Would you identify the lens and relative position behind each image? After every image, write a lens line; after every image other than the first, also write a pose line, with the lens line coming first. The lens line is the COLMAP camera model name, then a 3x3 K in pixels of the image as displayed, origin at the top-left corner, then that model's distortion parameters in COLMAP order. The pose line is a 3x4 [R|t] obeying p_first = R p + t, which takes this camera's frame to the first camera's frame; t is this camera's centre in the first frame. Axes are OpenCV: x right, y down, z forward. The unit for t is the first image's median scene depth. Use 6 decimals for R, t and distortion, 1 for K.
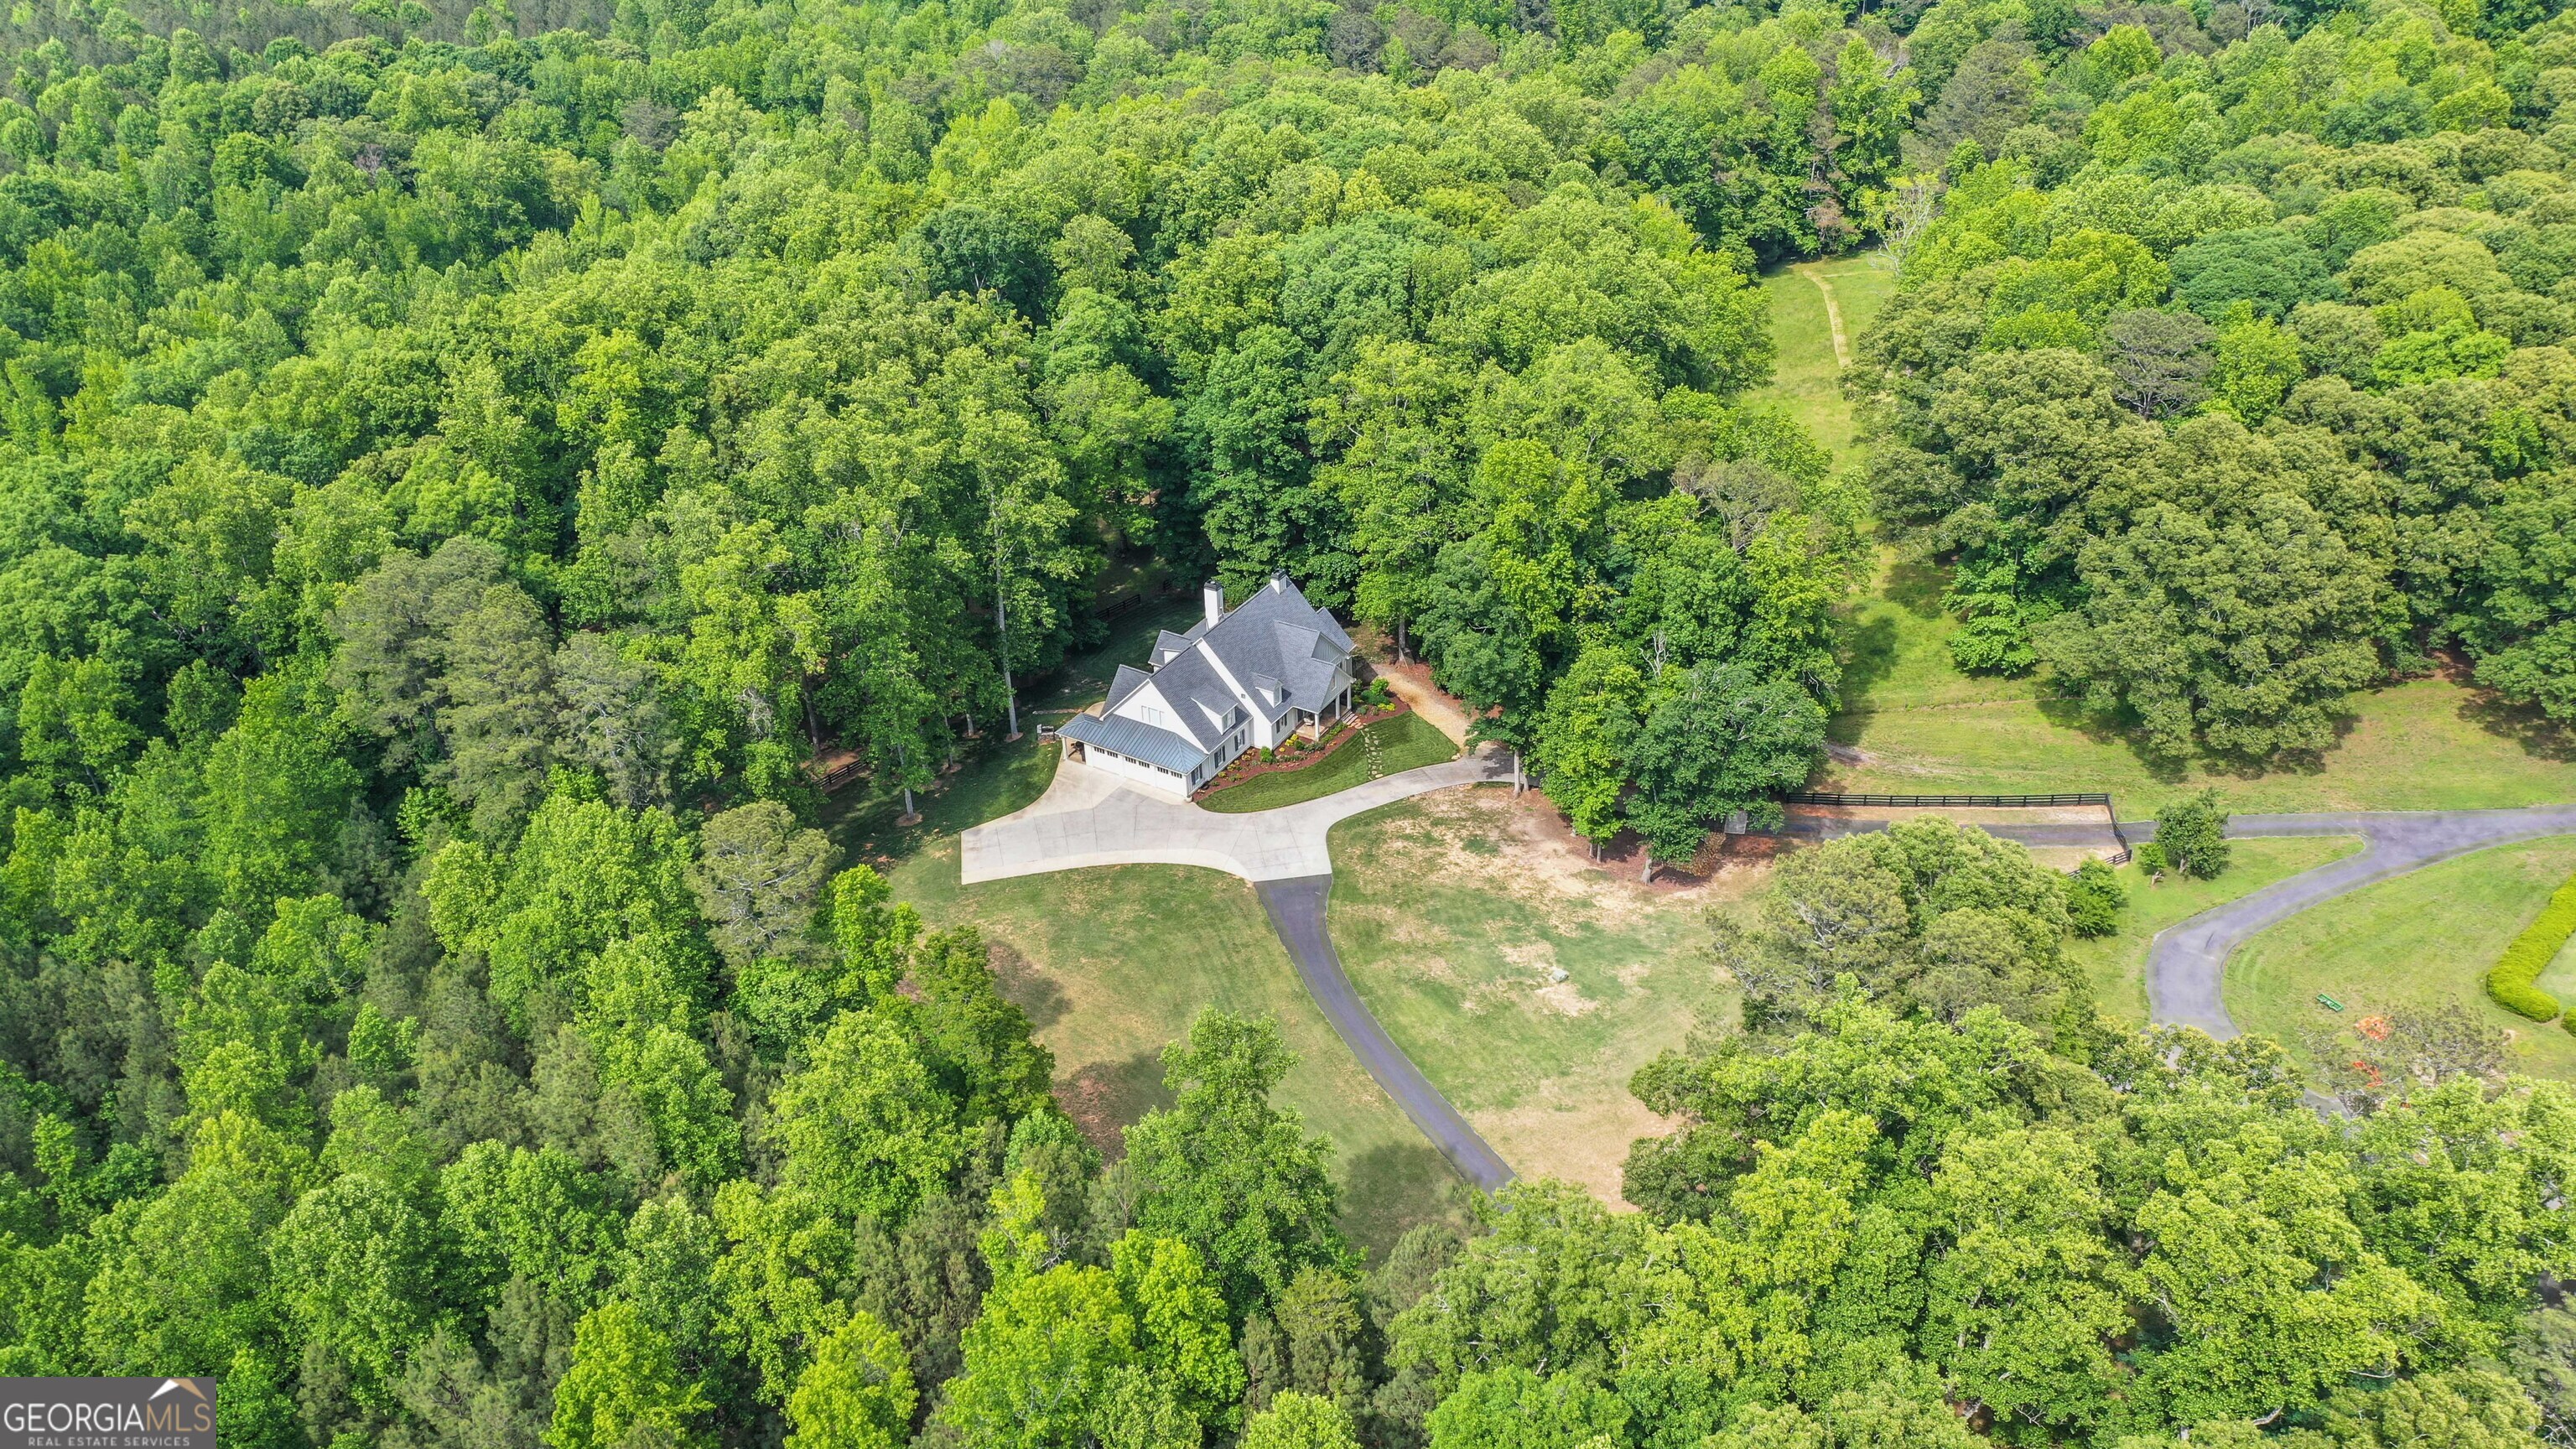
lens RADIAL K [[2012.5, 0, 1293.1], [0, 2012.5, 713.3], [0, 0, 1]] dist [-0.017323, 0.005469]
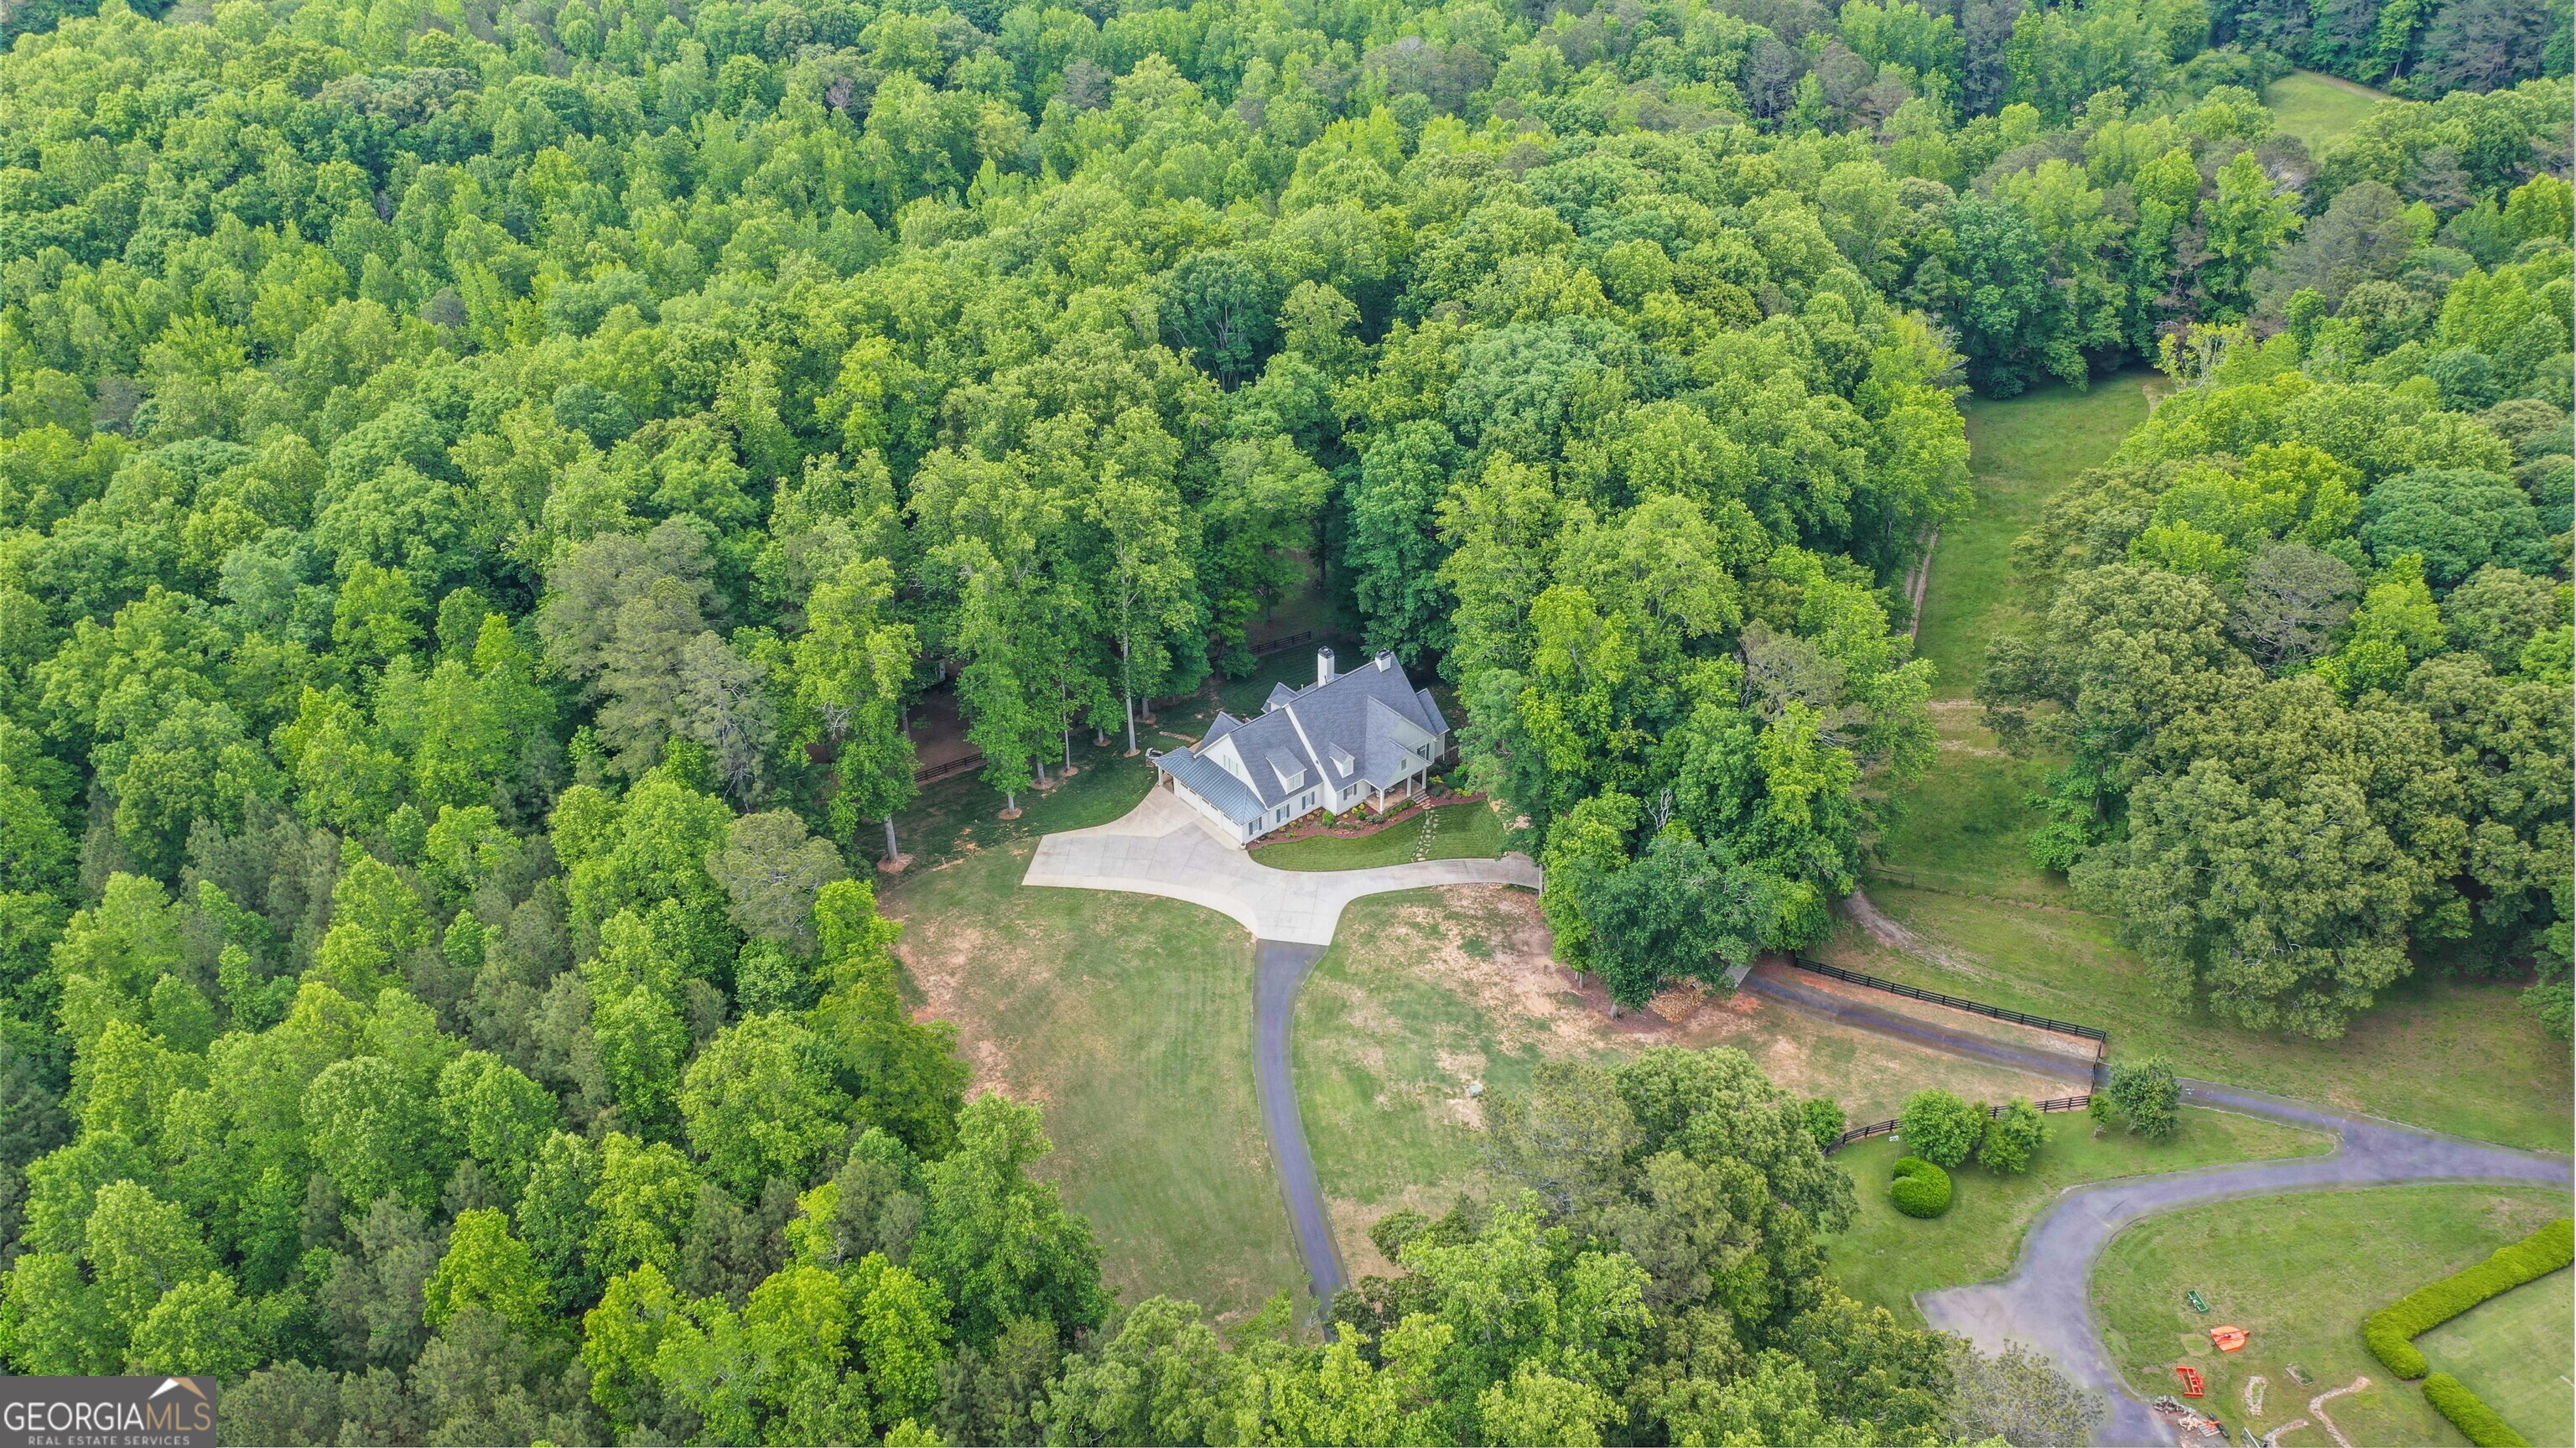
lens RADIAL K [[2012.4, 0, 1293.1], [0, 2012.4, 712.8], [0, 0, 1]] dist [-0.017323, 0.005469]
pose [[0.949953, 0.189181, -0.248597, 0.233235], [-0.175399, 0.981507, 0.076677, -0.118281], [0.258505, -0.029236, 0.965567, -0.063701]]
